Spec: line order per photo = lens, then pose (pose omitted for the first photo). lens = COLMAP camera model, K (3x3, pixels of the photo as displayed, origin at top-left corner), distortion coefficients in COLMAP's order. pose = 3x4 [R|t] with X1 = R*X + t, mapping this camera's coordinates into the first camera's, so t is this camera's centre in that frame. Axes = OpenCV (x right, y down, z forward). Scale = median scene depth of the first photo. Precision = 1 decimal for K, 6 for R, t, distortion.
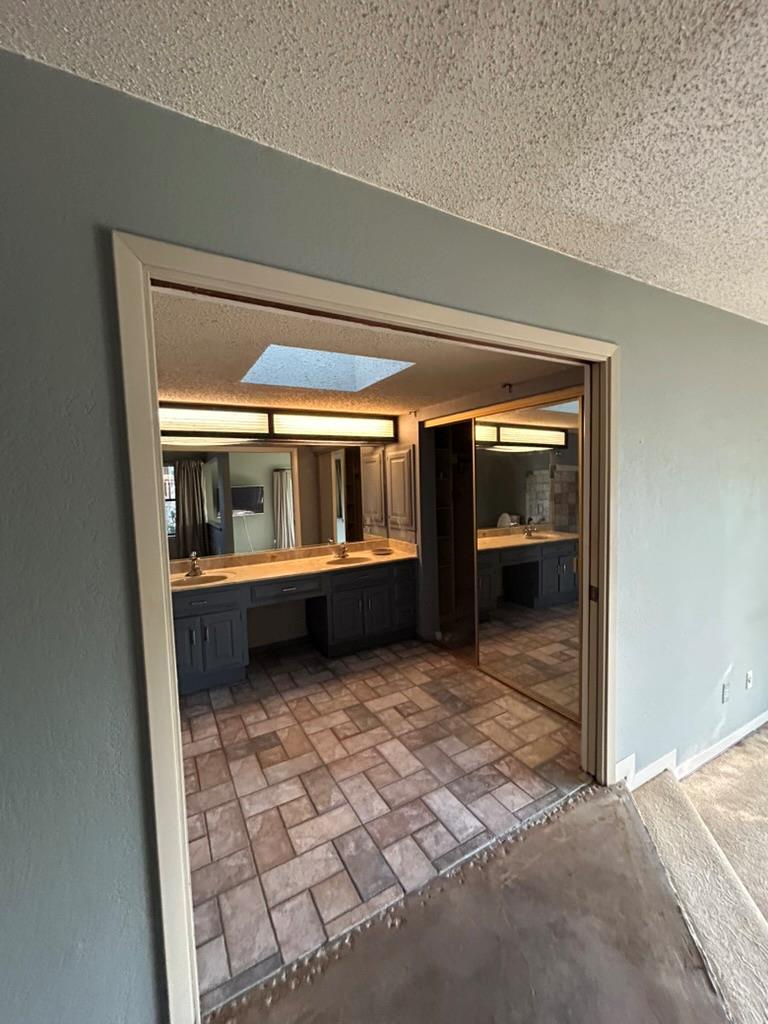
lens RADIAL K [[412.1, 0, 383.6], [0, 412.1, 509.3], [0, 0, 1]] dist [-0.001126, -0.002550]
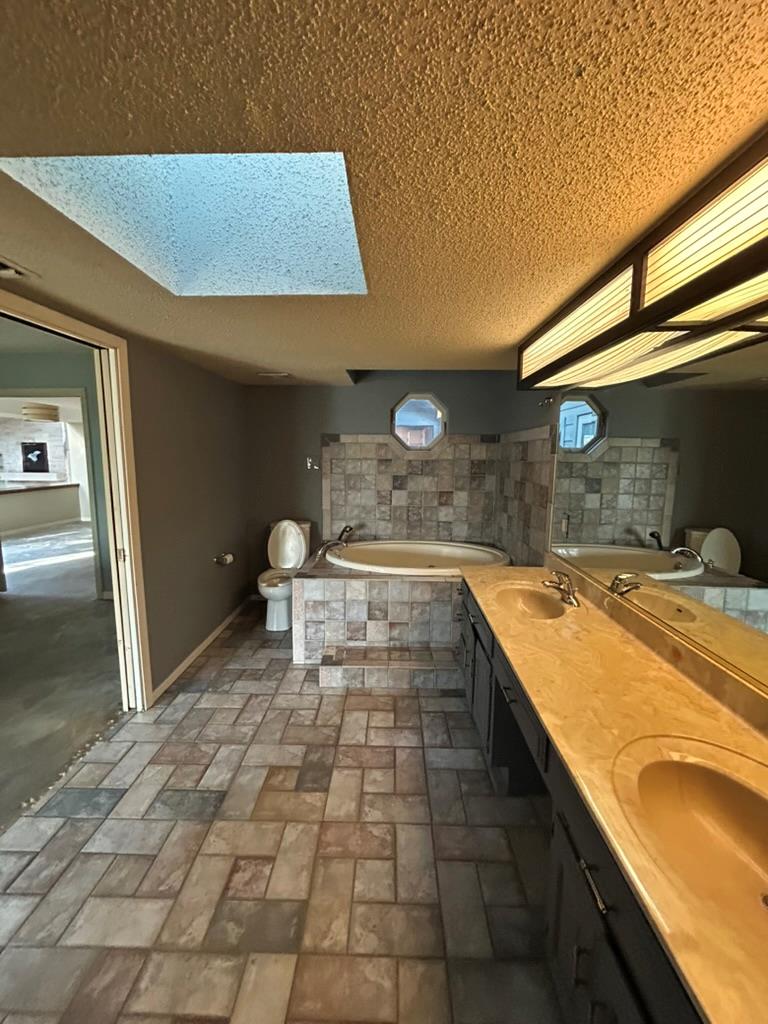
lens RADIAL K [[412.1, 0, 386.8], [0, 412.1, 511.4], [0, 0, 1]] dist [-0.001126, -0.002550]
pose [[-0.504014, 0.140995, -0.852109, 0.246744], [-0.061197, 0.978276, 0.198069, -0.102183], [0.861525, 0.151976, -0.484436, 1.452436]]
